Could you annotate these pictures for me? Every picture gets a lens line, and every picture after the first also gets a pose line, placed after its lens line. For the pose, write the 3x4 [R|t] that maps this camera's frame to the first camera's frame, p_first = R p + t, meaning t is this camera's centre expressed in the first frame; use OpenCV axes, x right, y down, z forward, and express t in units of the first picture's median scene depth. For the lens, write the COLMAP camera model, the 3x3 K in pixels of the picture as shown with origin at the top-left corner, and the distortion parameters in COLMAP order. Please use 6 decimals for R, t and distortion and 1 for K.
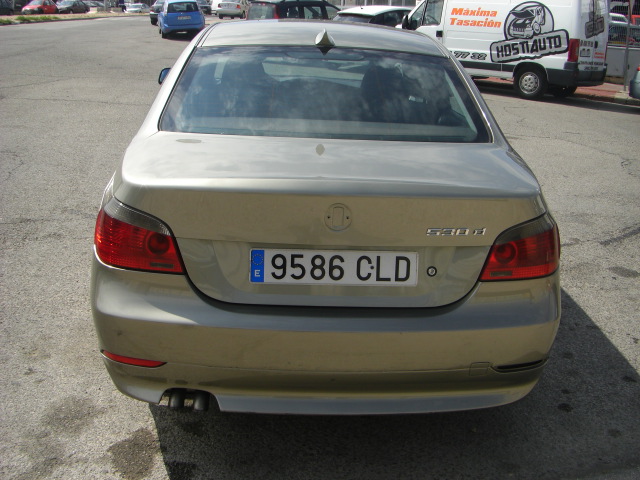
lens RADIAL K [[718.8, 0, 320.0], [0, 718.8, 240.0], [0, 0, 1]] dist [-0.196054, 0.167561]
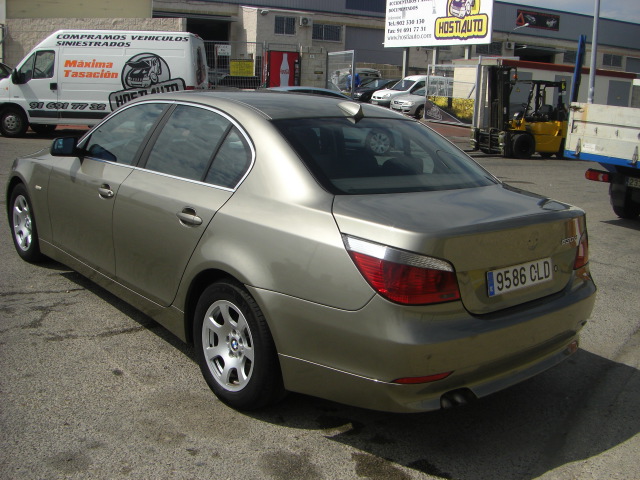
lens RADIAL K [[718.8, 0, 320.0], [0, 718.8, 240.0], [0, 0, 1]] dist [-0.196054, 0.167561]
pose [[0.780493, -0.133681, 0.610704, -0.182227], [0.168742, 0.985660, 0.000101, -0.016001], [-0.601960, 0.102972, 0.791859, 0.016690]]
